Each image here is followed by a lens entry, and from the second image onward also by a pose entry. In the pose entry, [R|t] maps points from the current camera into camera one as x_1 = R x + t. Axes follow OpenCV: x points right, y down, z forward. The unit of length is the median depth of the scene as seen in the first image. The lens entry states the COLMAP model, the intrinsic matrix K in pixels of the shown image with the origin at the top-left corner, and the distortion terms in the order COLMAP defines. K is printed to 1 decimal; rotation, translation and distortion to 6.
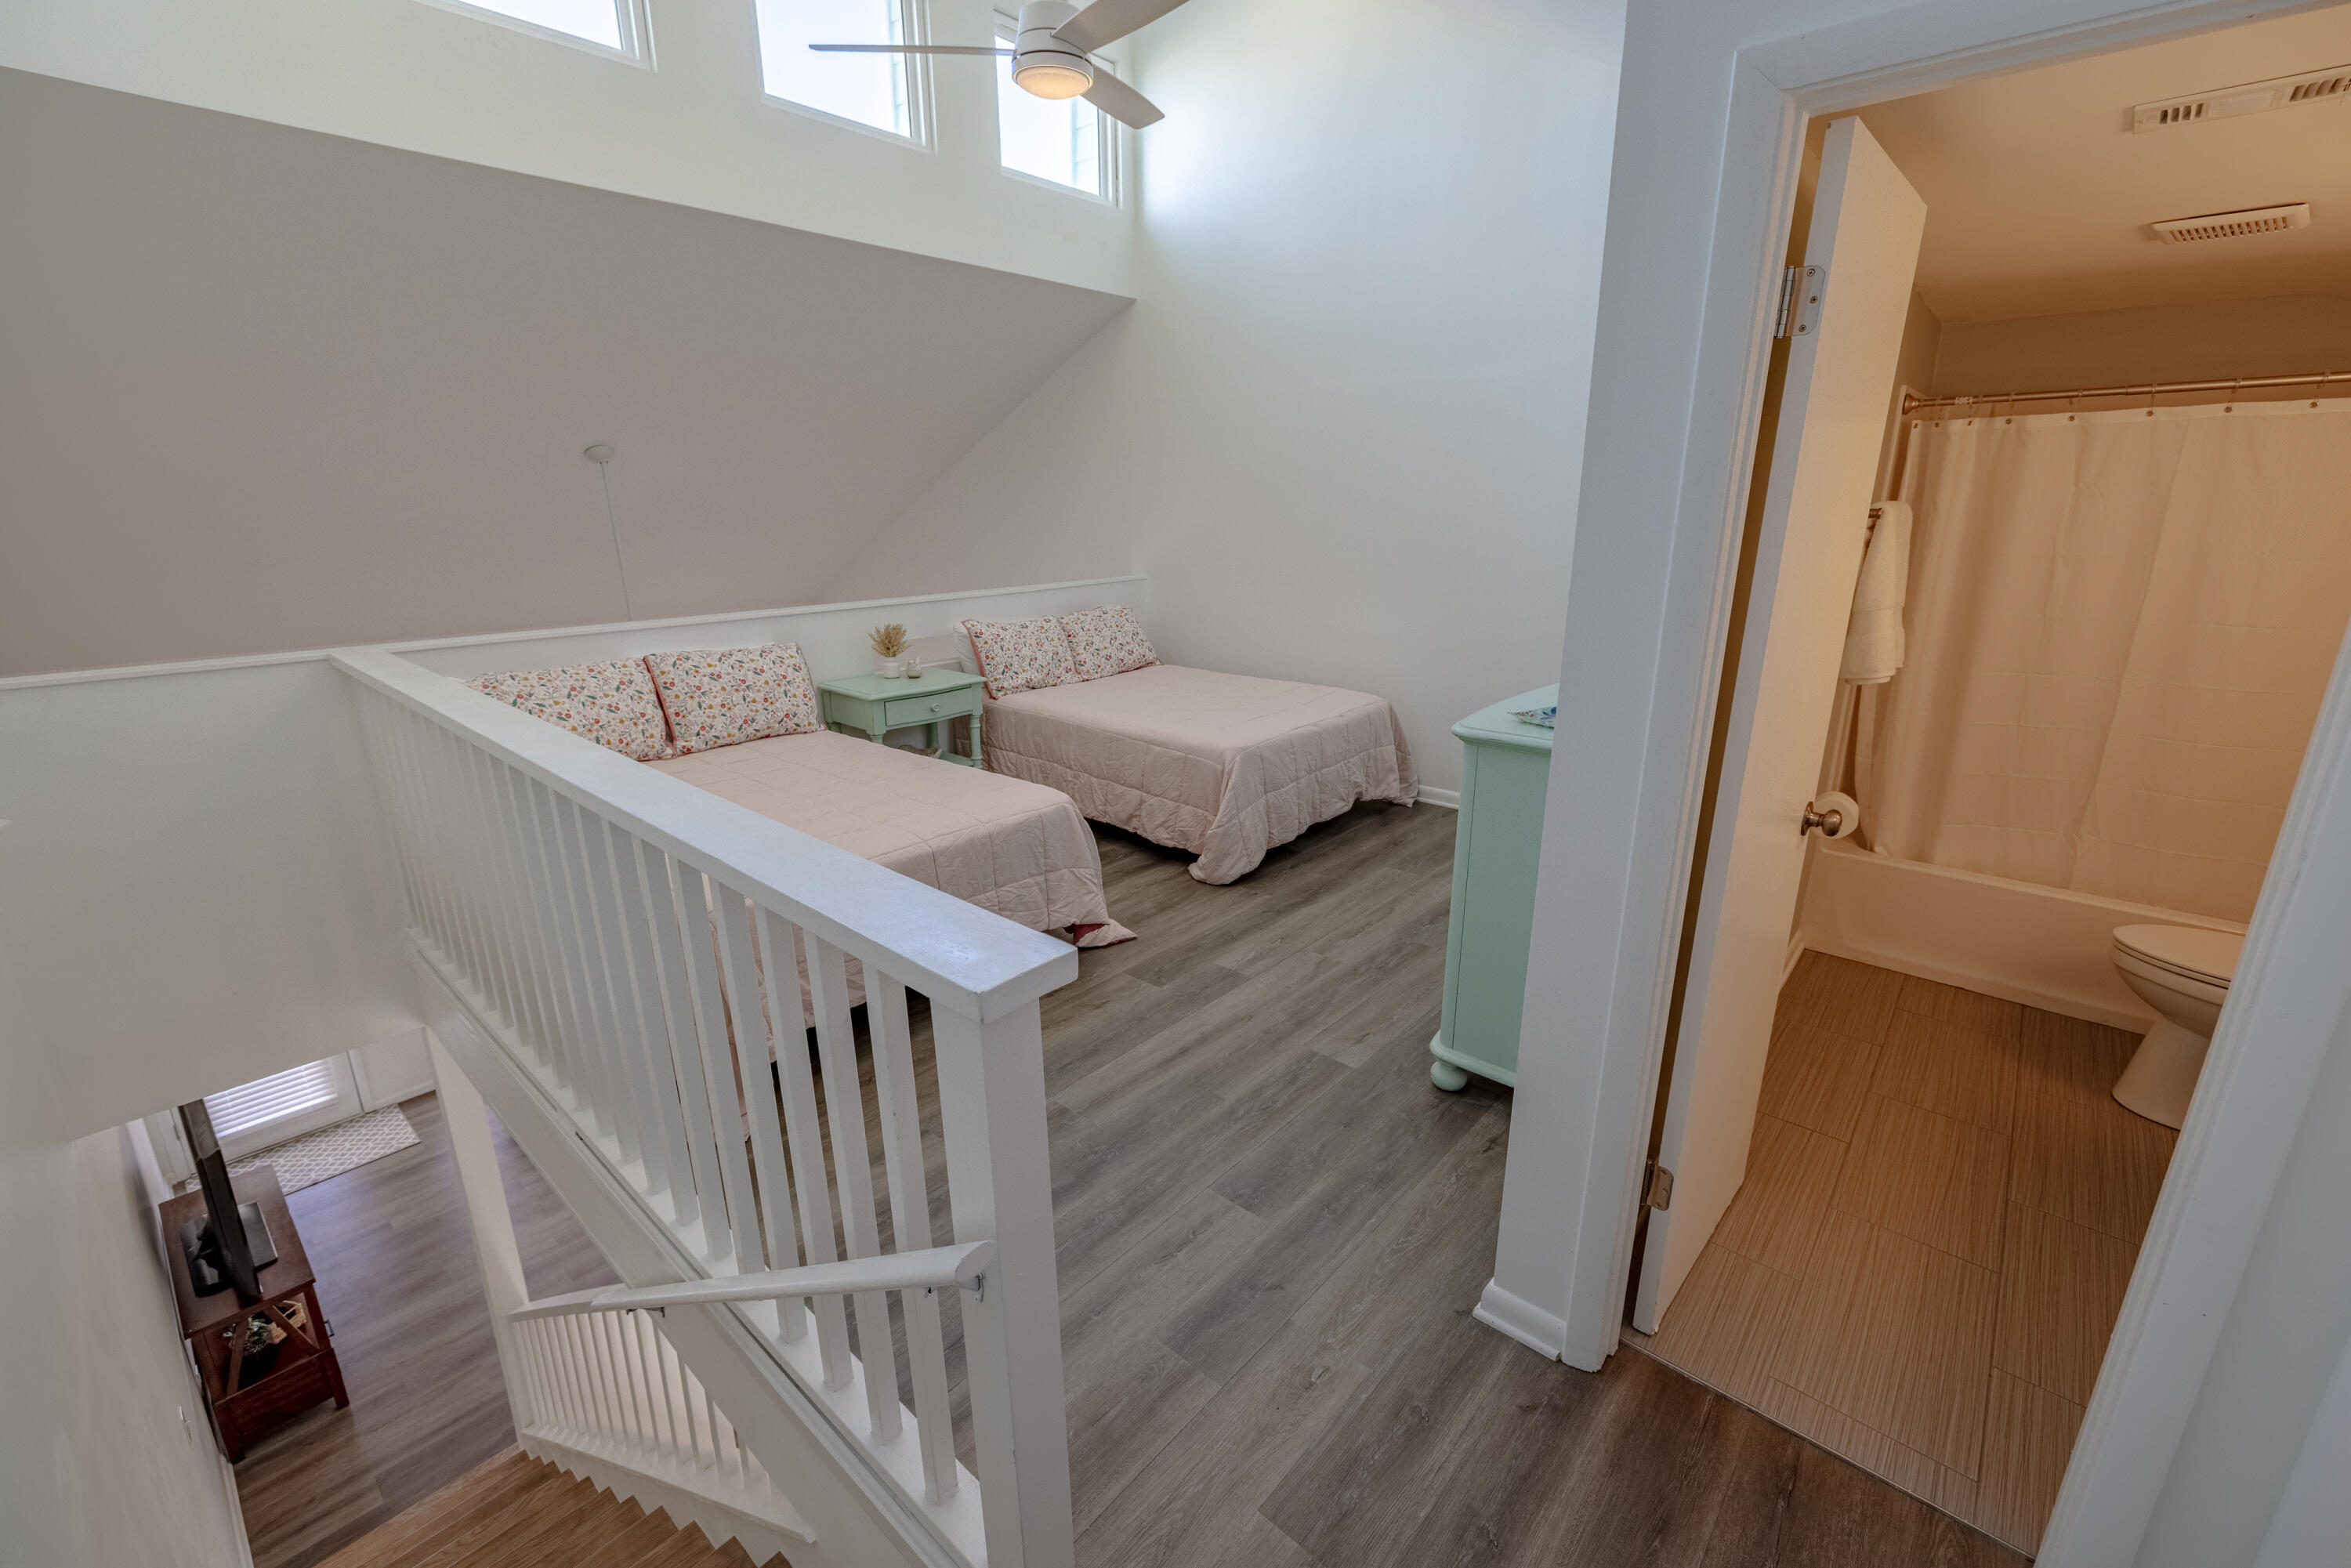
lens RADIAL K [[983.8, 0, 1169.9], [0, 983.8, 778.8], [0, 0, 1]] dist [0.000118, 0.000008]
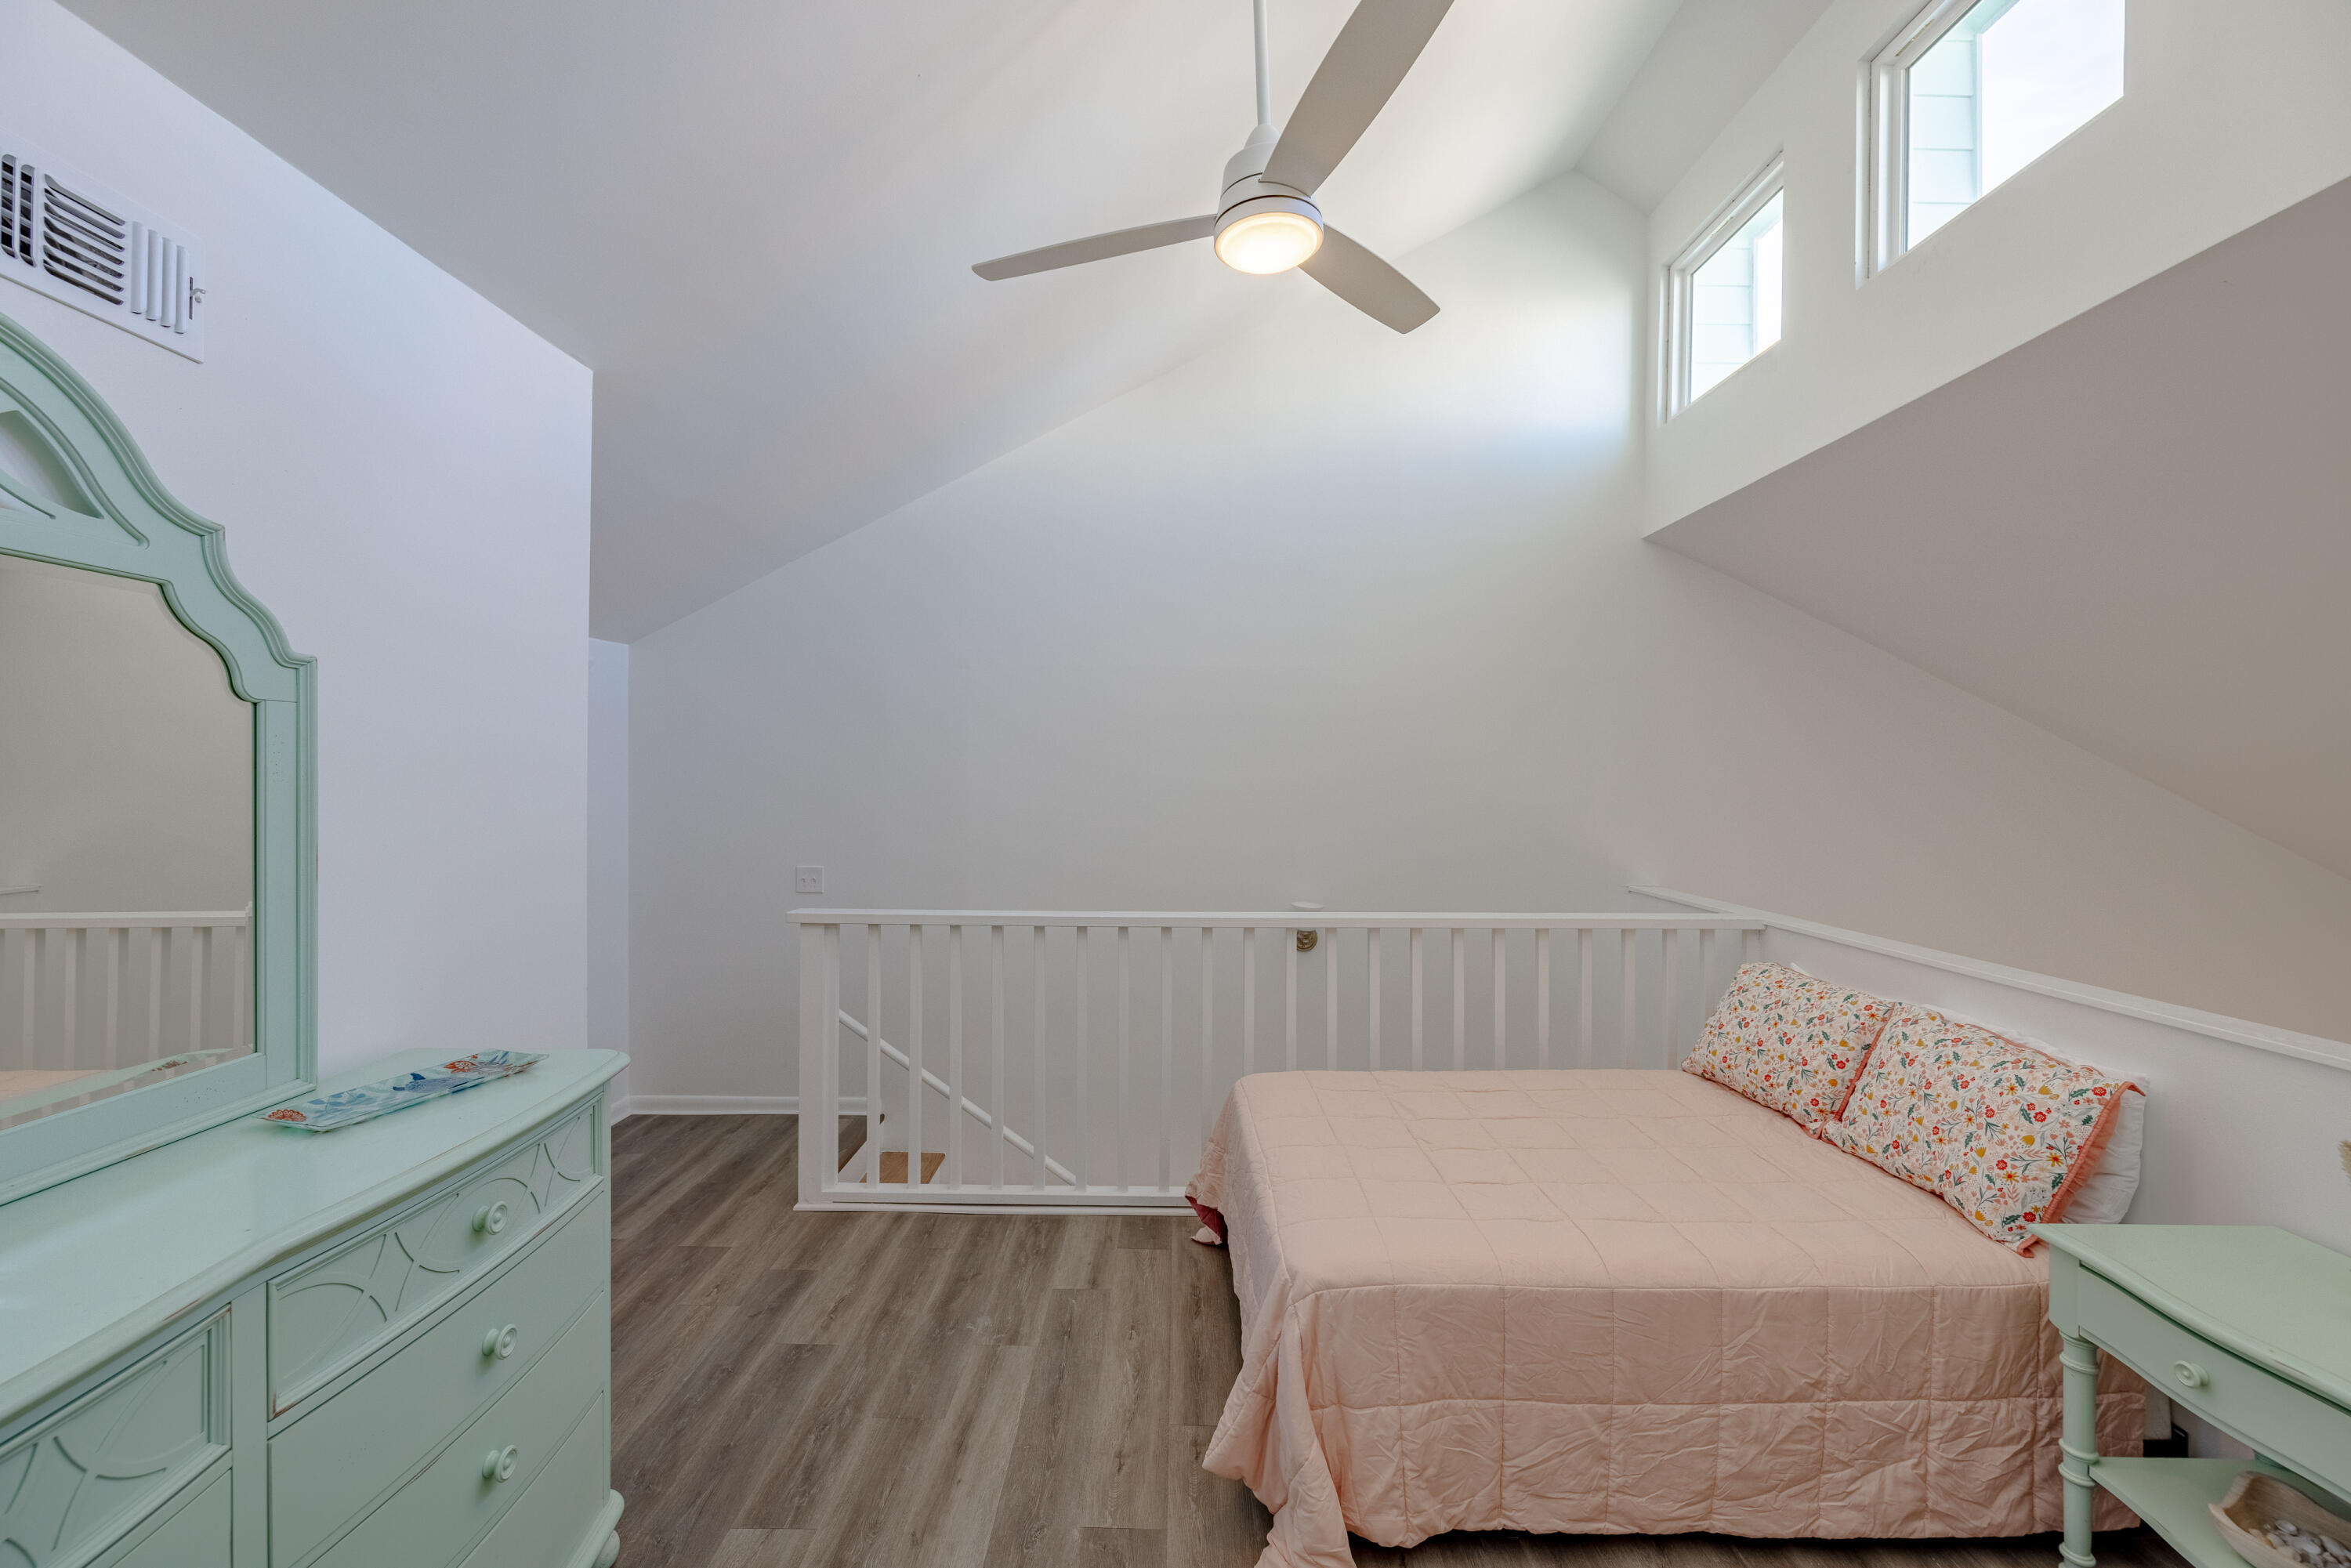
lens RADIAL K [[983.8, 0, 1166.2], [0, 983.8, 776.9], [0, 0, 1]] dist [0.000118, 0.000008]
pose [[-0.759297, 0.002246, -0.650740, 0.288054], [-0.178960, 0.960716, 0.212129, -0.316575], [0.625652, 0.277526, -0.729067, 1.088858]]
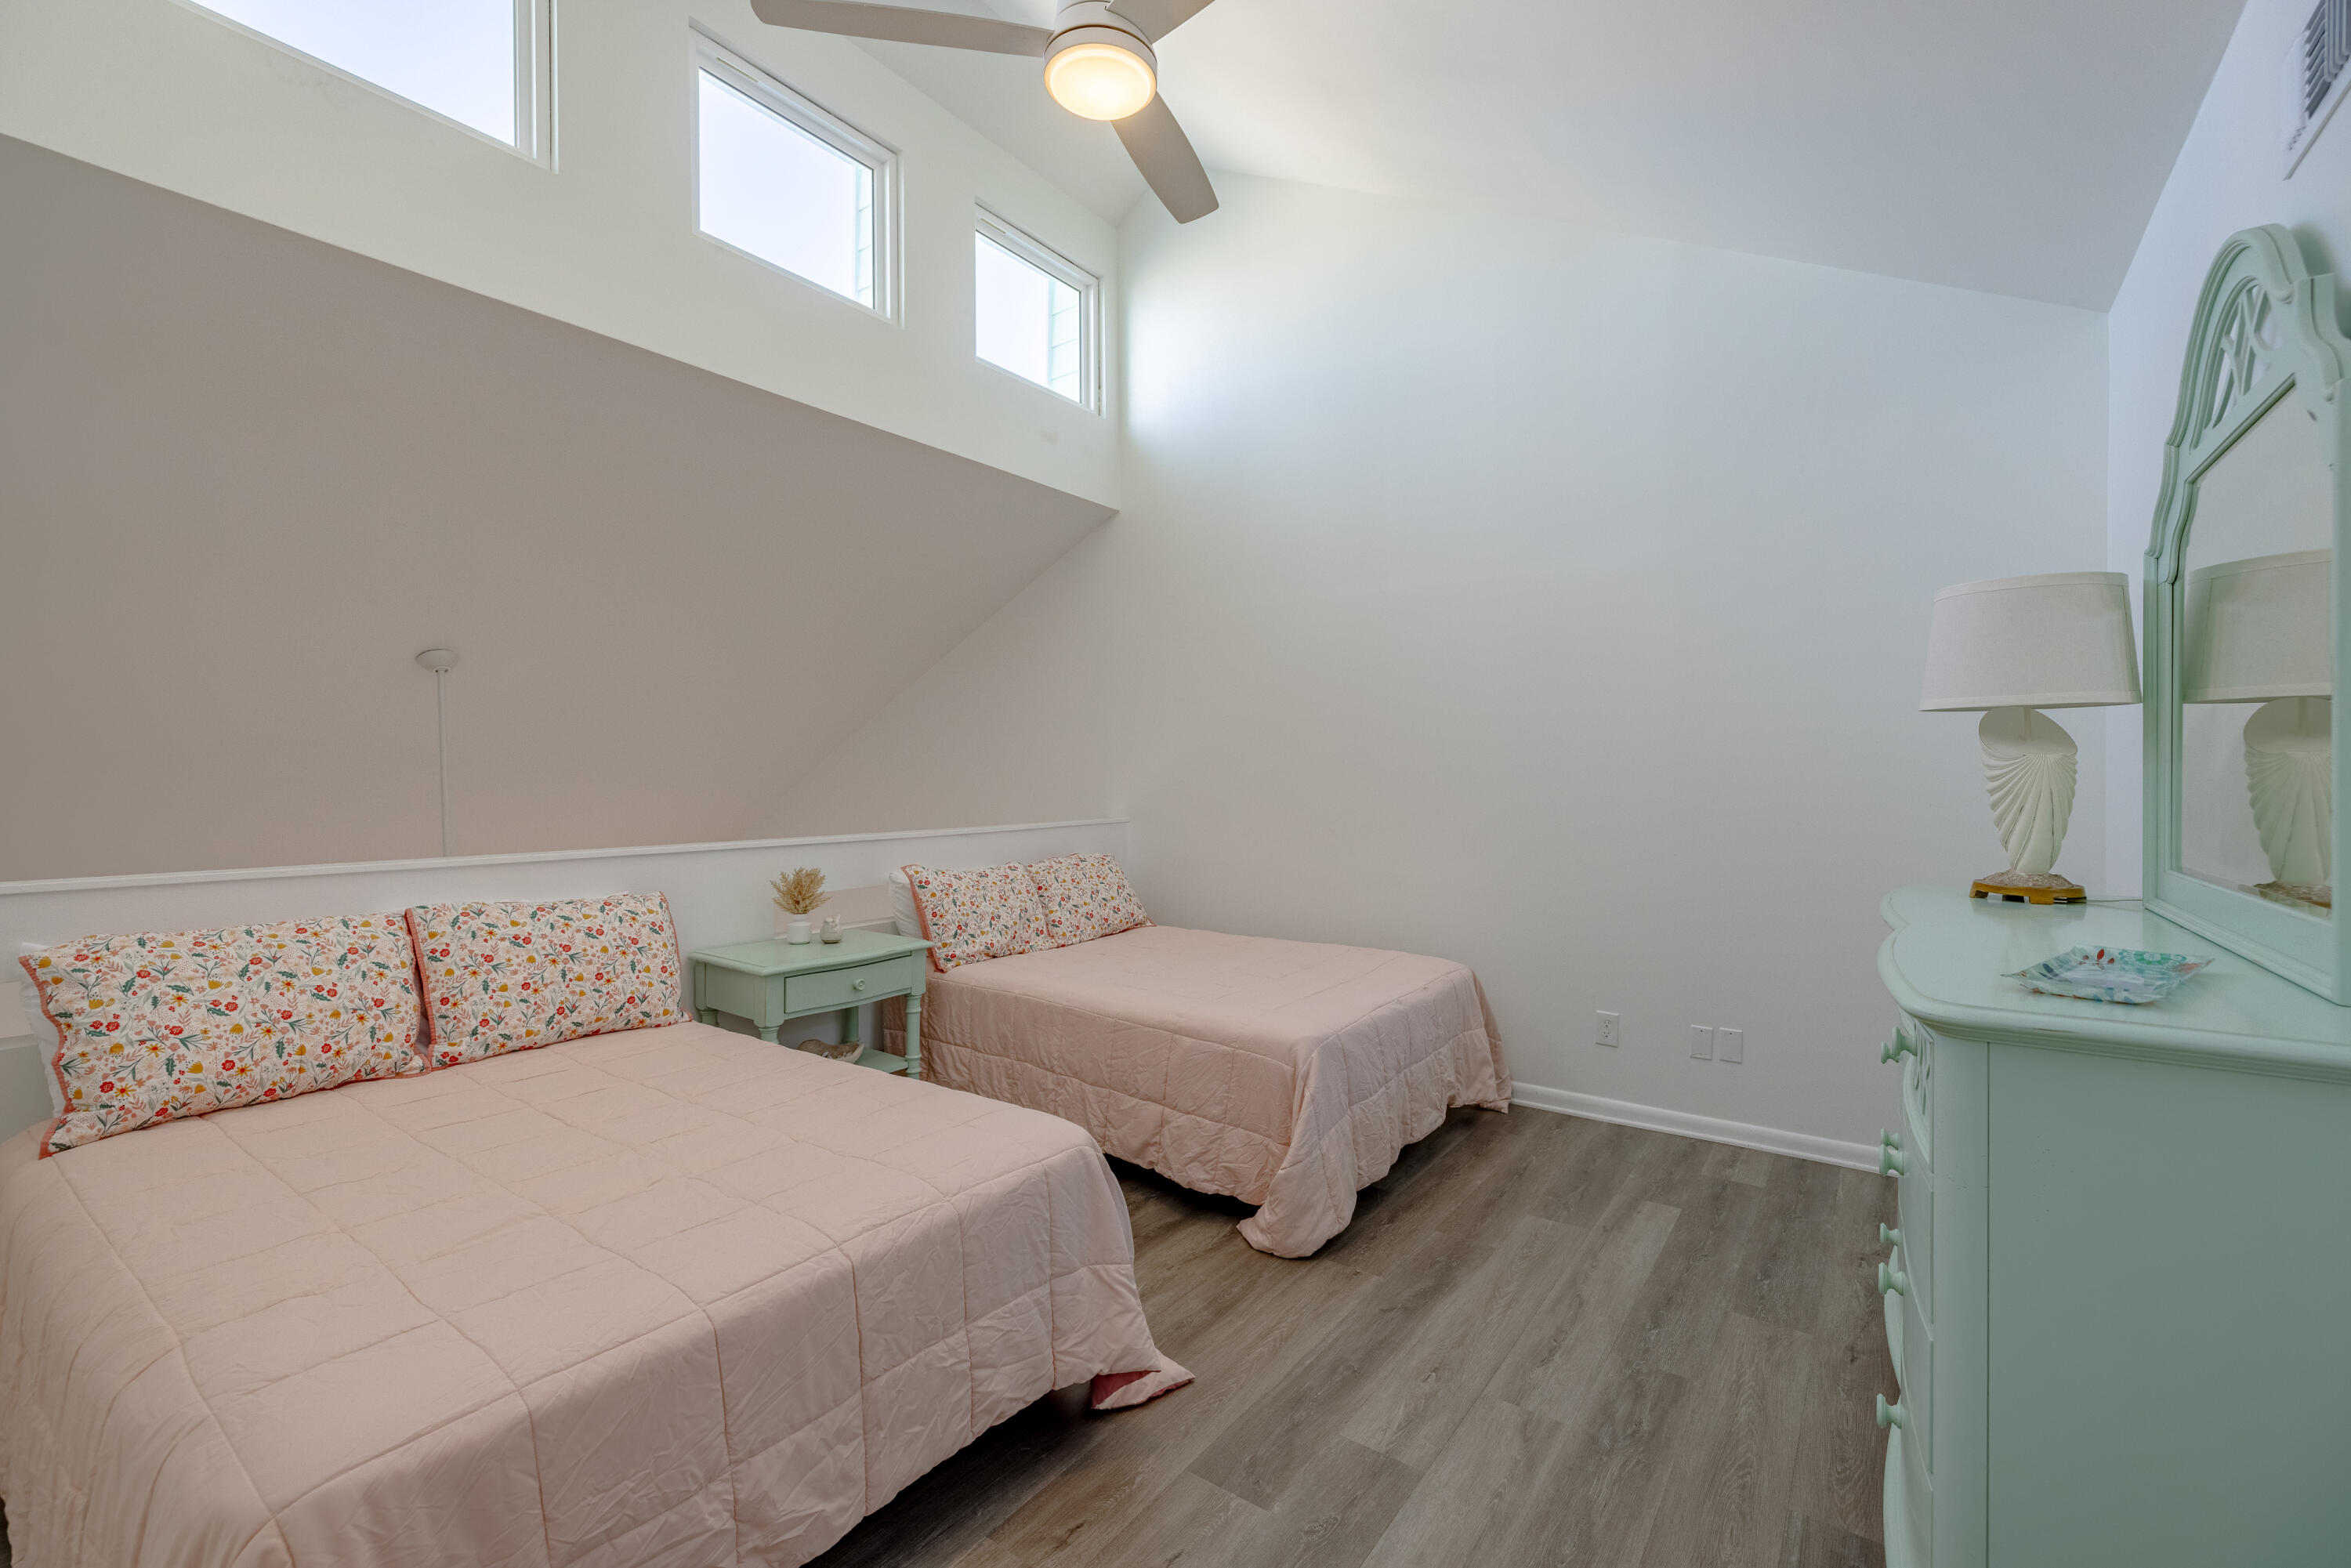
lens RADIAL K [[983.8, 0, 1168.4], [0, 983.8, 782.7], [0, 0, 1]] dist [0.000118, 0.000008]
pose [[0.996781, 0.001940, 0.080144, -0.085375], [0.019843, 0.962627, -0.270103, -0.019645], [-0.077673, 0.270824, 0.959490, 0.307549]]
